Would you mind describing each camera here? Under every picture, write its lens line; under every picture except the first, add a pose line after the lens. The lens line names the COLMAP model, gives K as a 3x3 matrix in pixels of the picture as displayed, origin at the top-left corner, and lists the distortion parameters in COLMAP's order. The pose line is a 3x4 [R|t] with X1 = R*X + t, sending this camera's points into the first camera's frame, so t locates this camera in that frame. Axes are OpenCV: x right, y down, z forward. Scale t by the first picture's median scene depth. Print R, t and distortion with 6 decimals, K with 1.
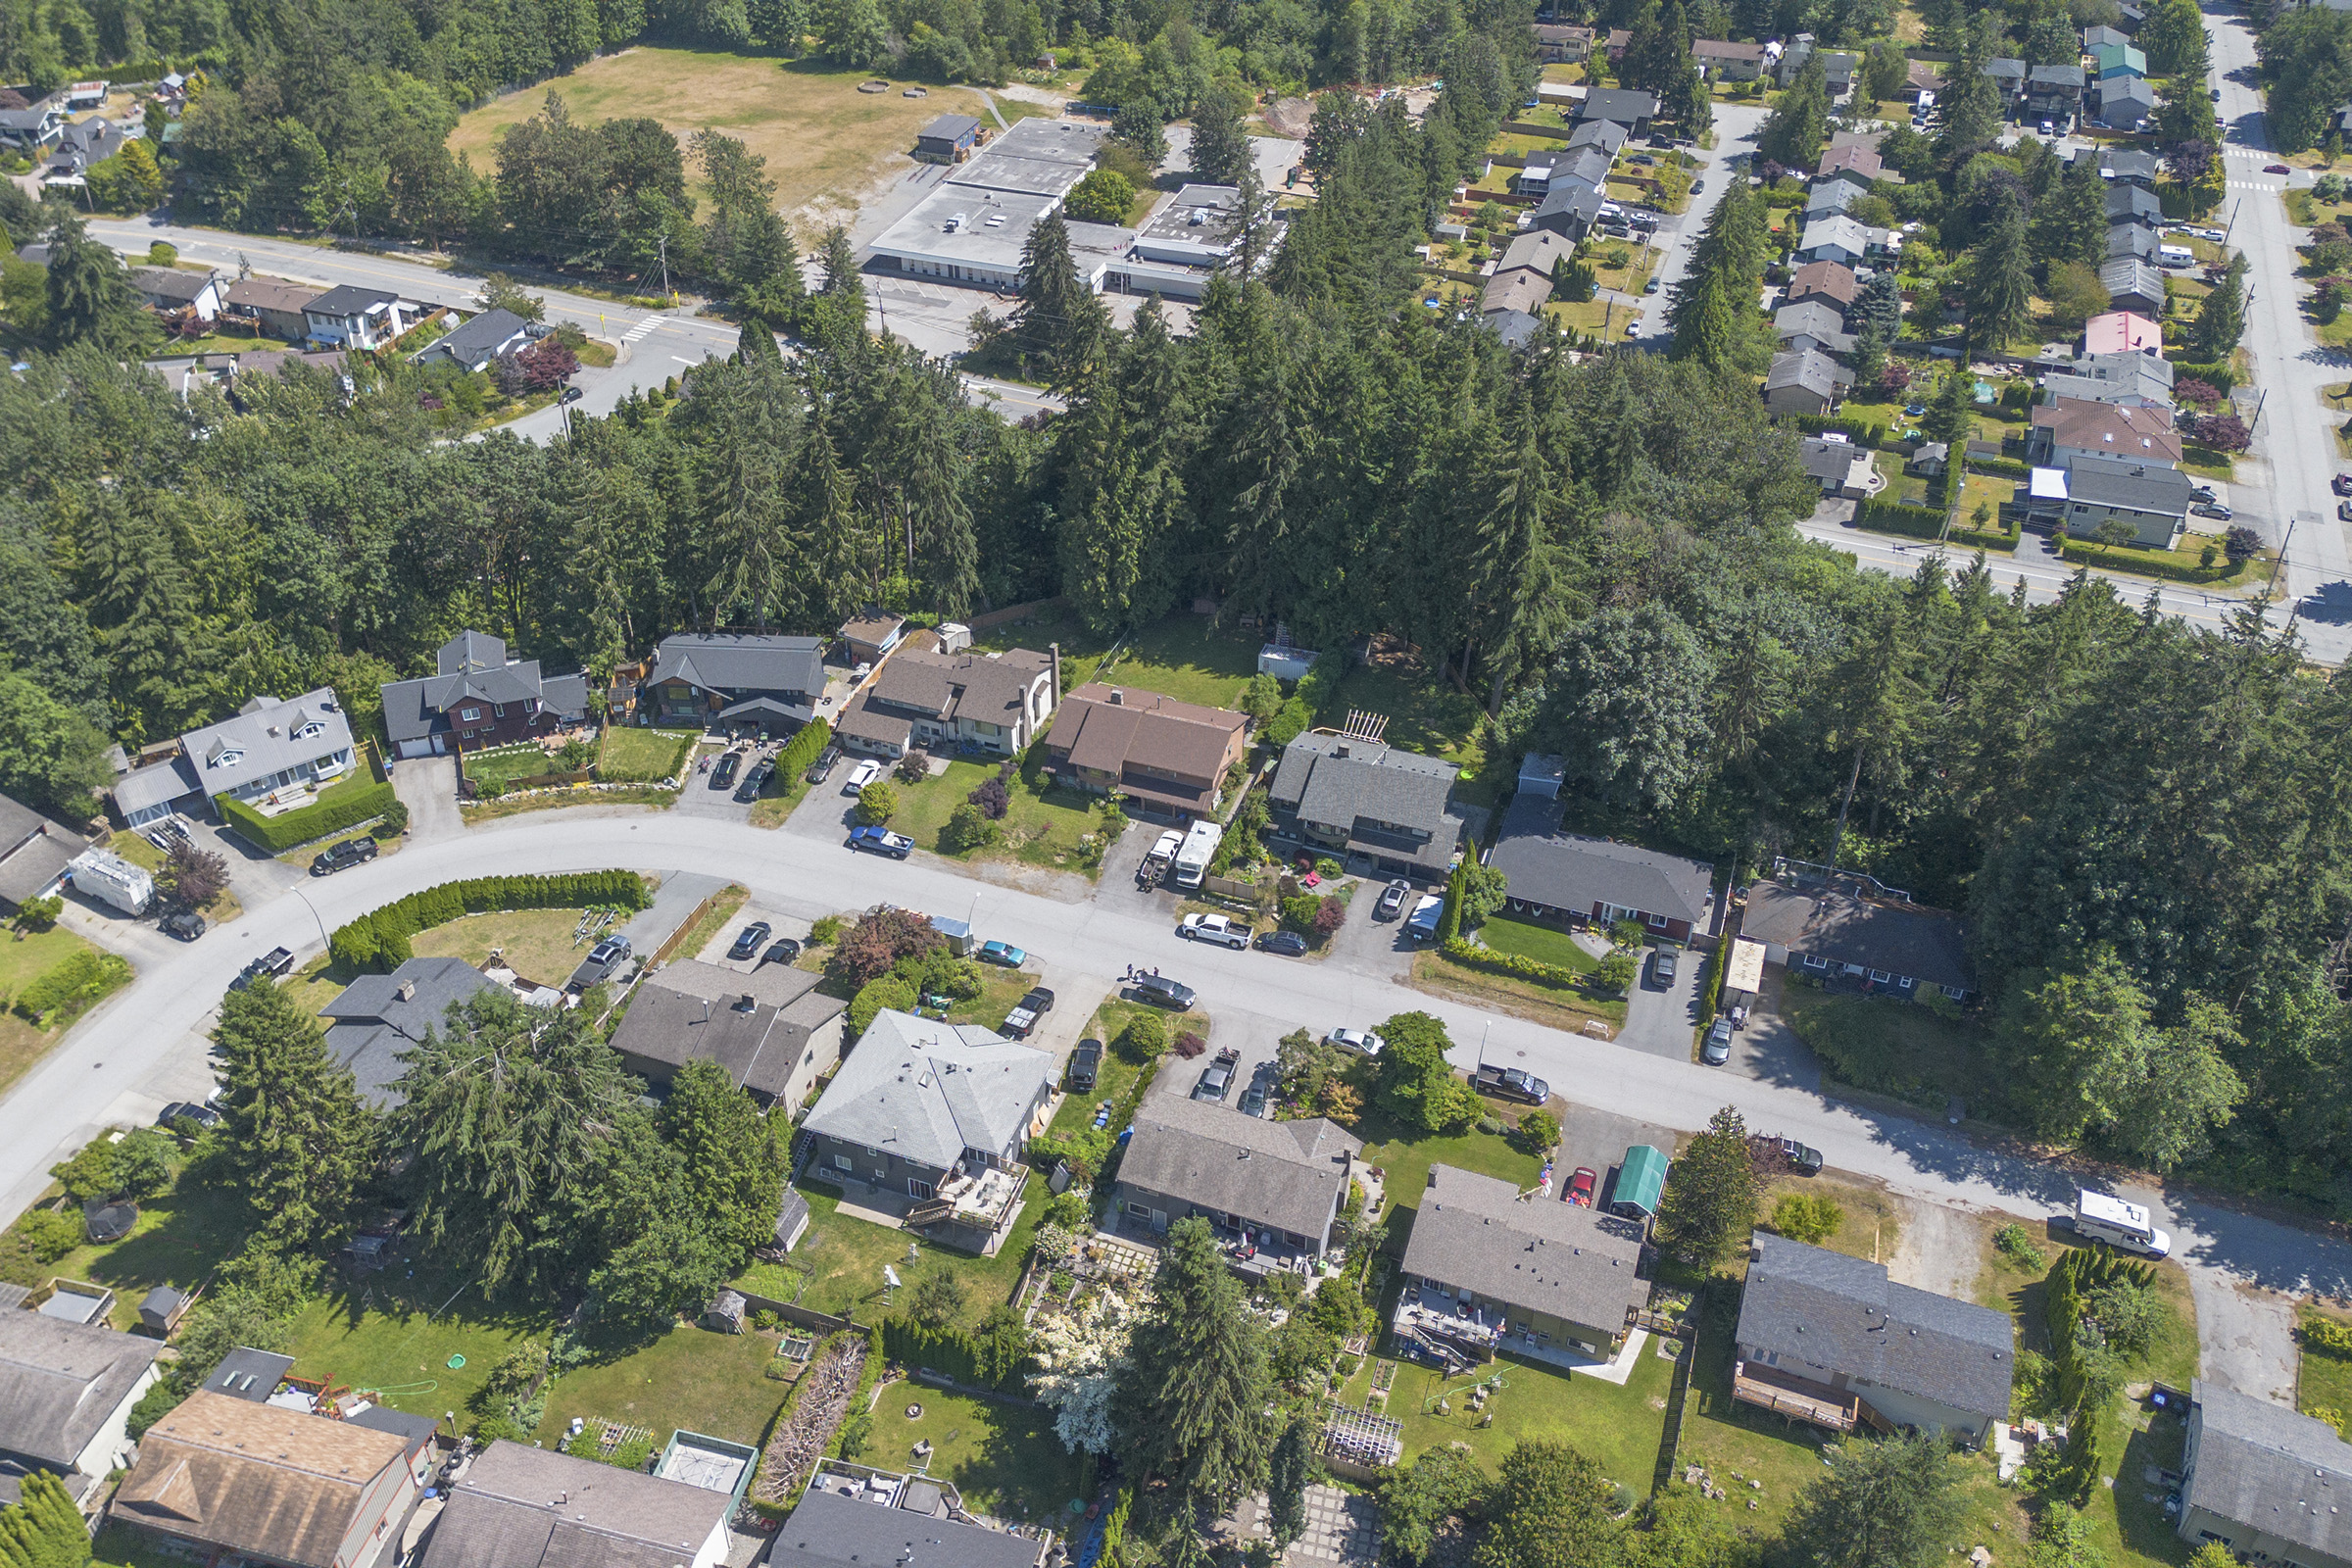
lens RADIAL K [[1962.7, 0, 1087.9], [0, 1962.7, 789.2], [0, 0, 1]] dist [0.137517, -0.232576]
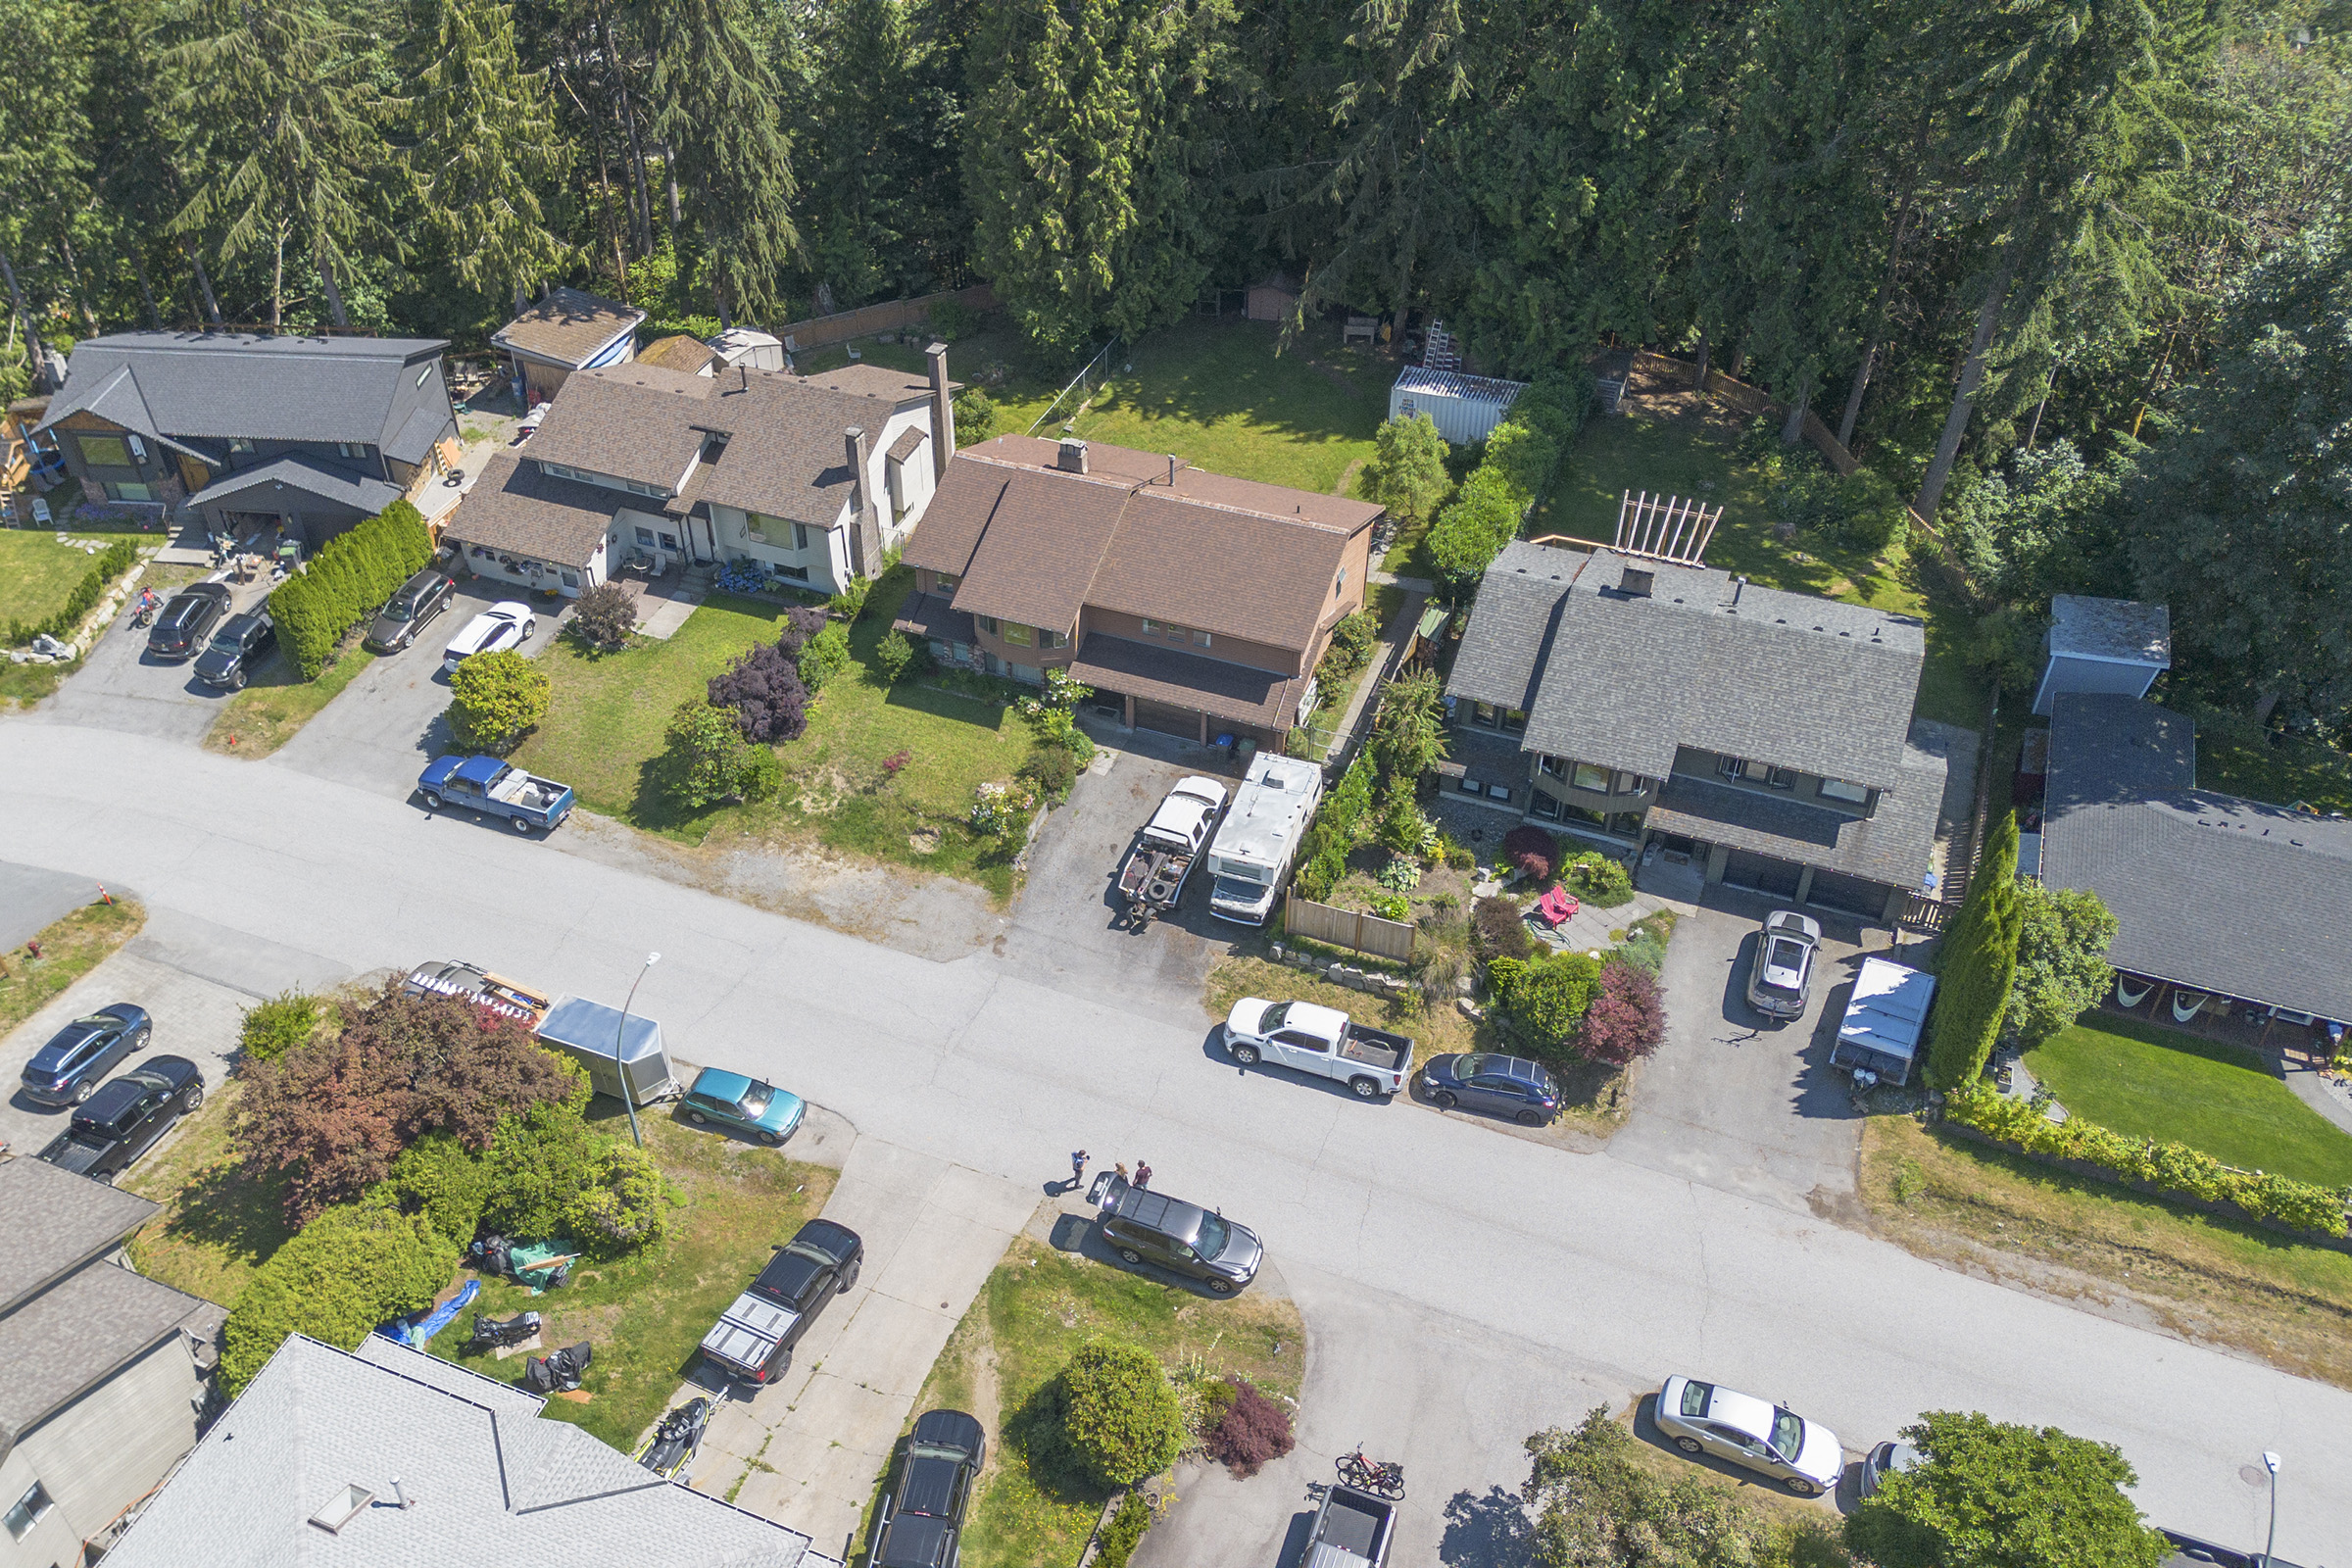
lens RADIAL K [[1975.5, 0, 1051.6], [0, 1975.5, 790.0], [0, 0, 1]] dist [0.092164, -0.111636]
pose [[0.999595, 0.012060, -0.025793, 0.022897], [-0.010835, 0.998831, 0.047107, 0.005021], [0.026331, -0.046809, 0.998557, 0.588232]]
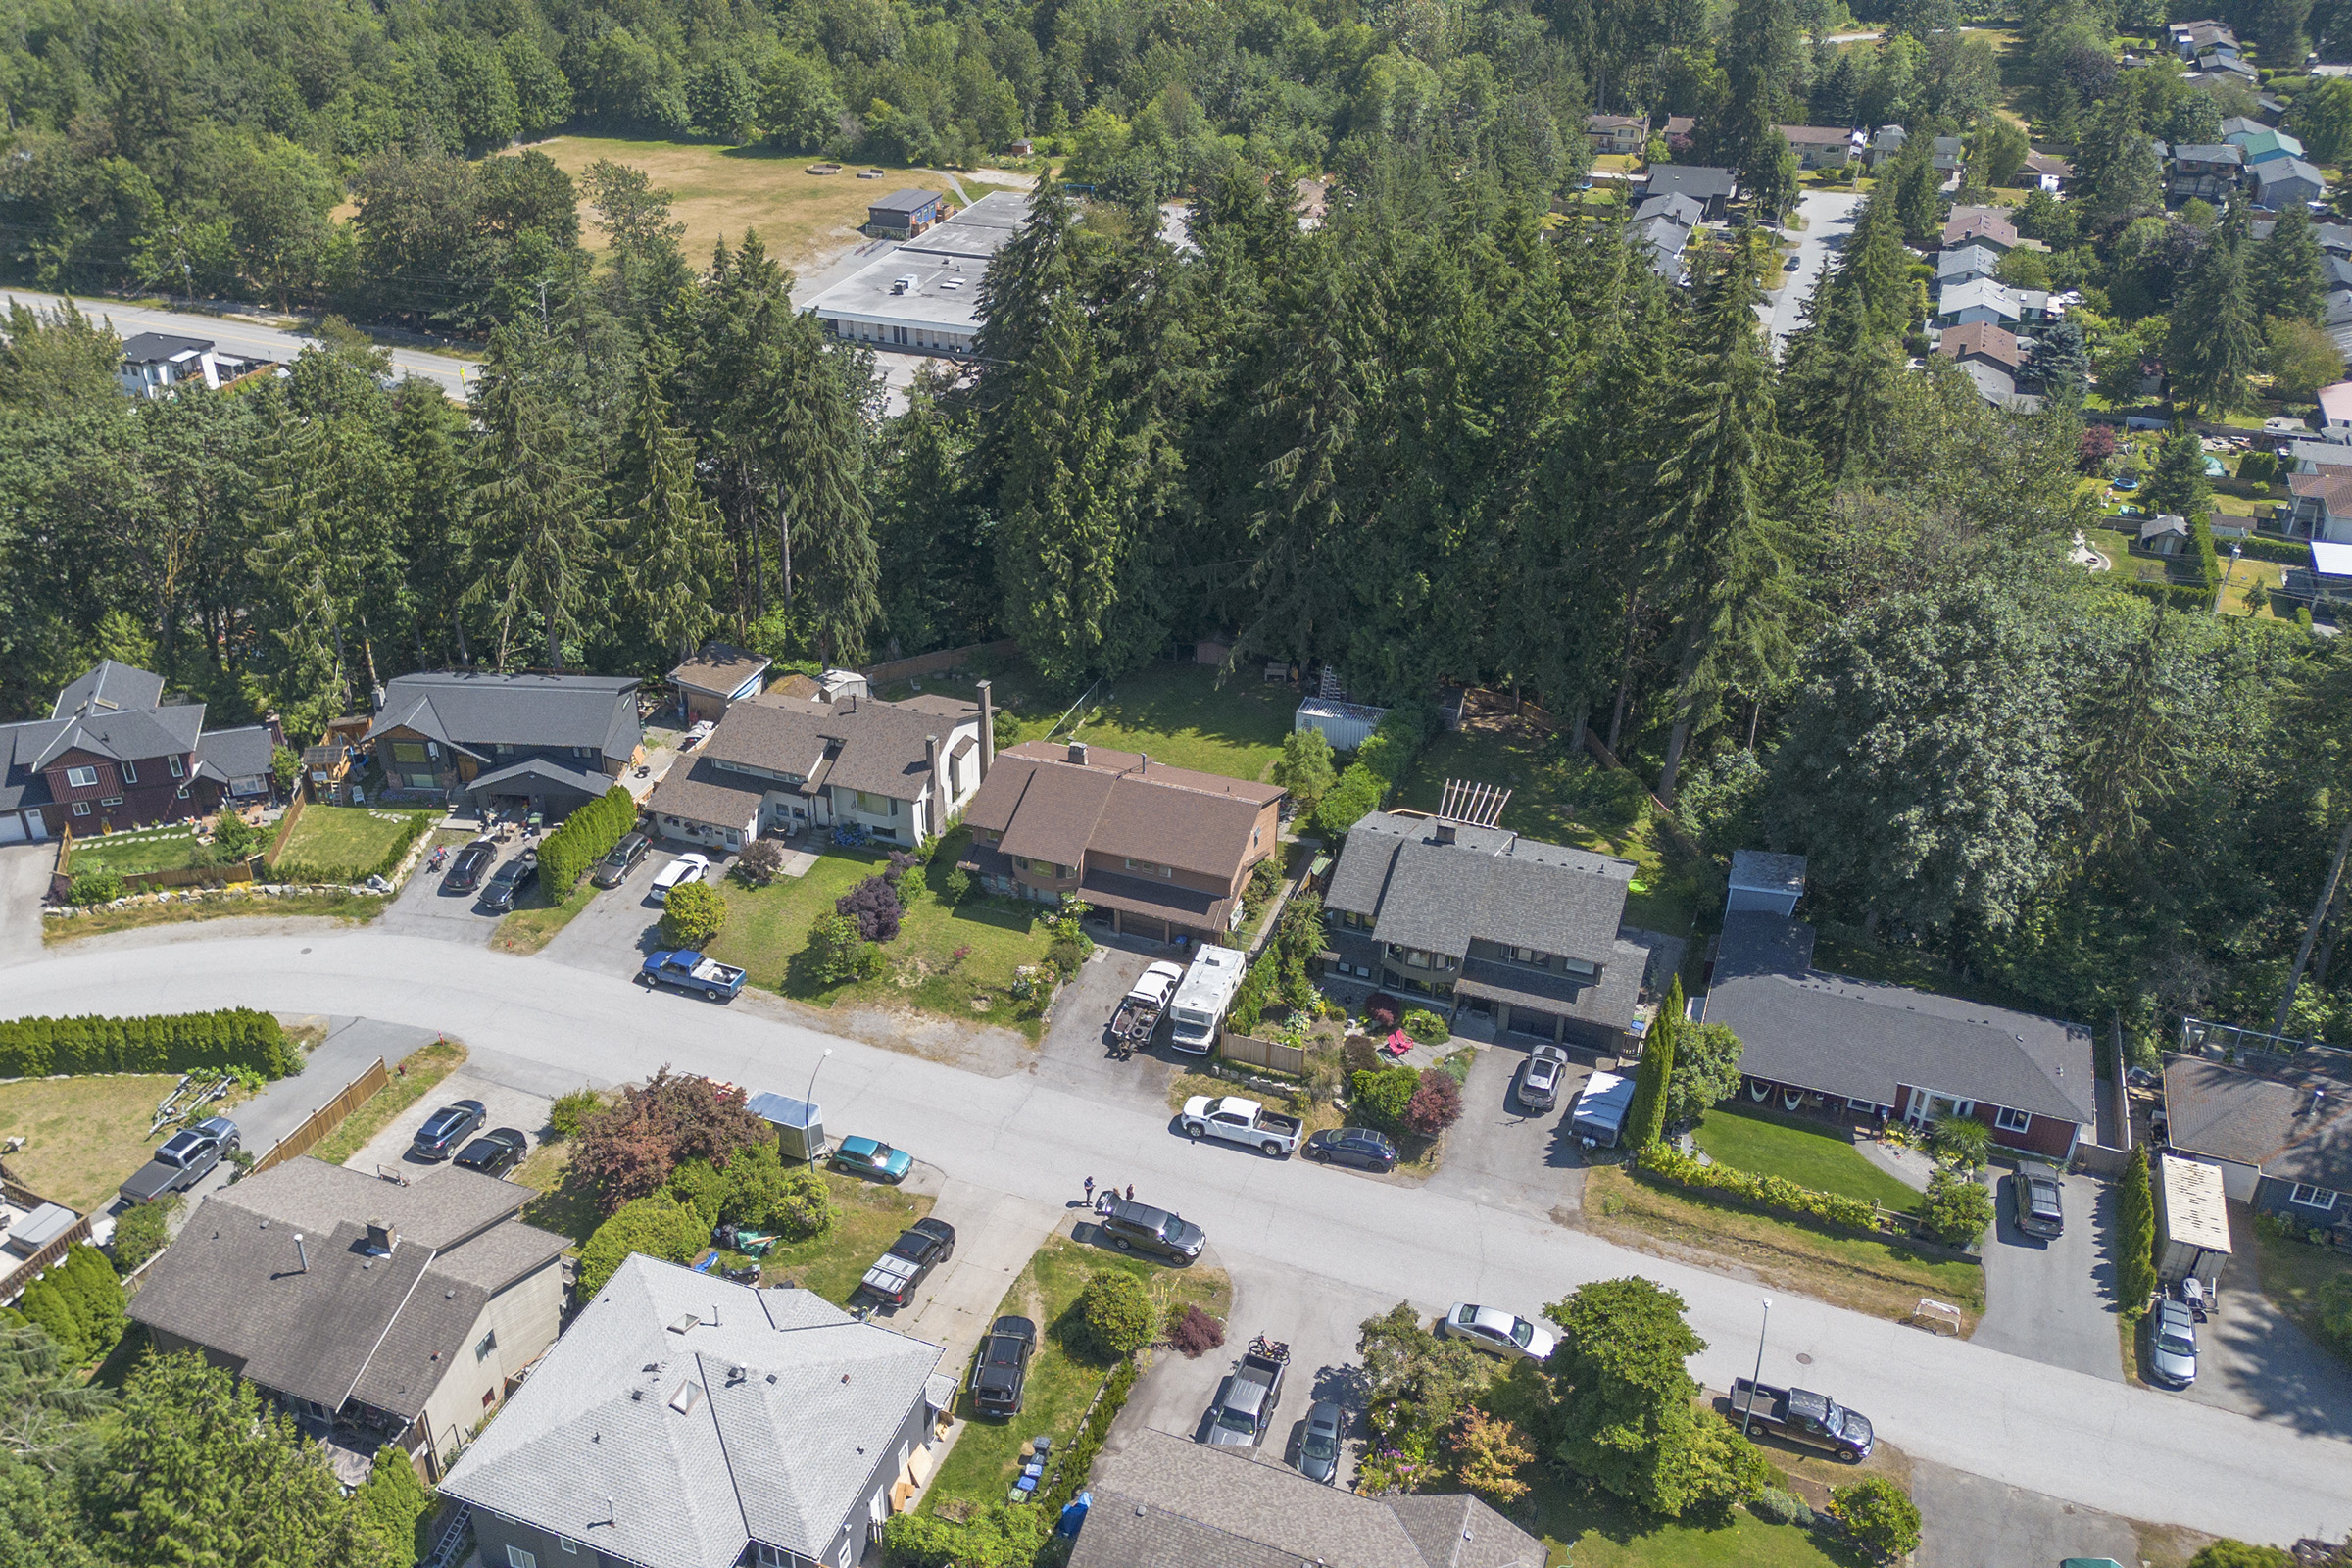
lens RADIAL K [[1975.1, 0, 1020.4], [0, 1975.1, 777.5], [0, 0, 1]] dist [0.097904, -0.130503]
pose [[0.999535, 0.010735, -0.028545, 0.015063], [-0.014112, 0.992570, -0.120853, 0.039294], [0.027035, 0.121200, 0.992260, 0.378215]]
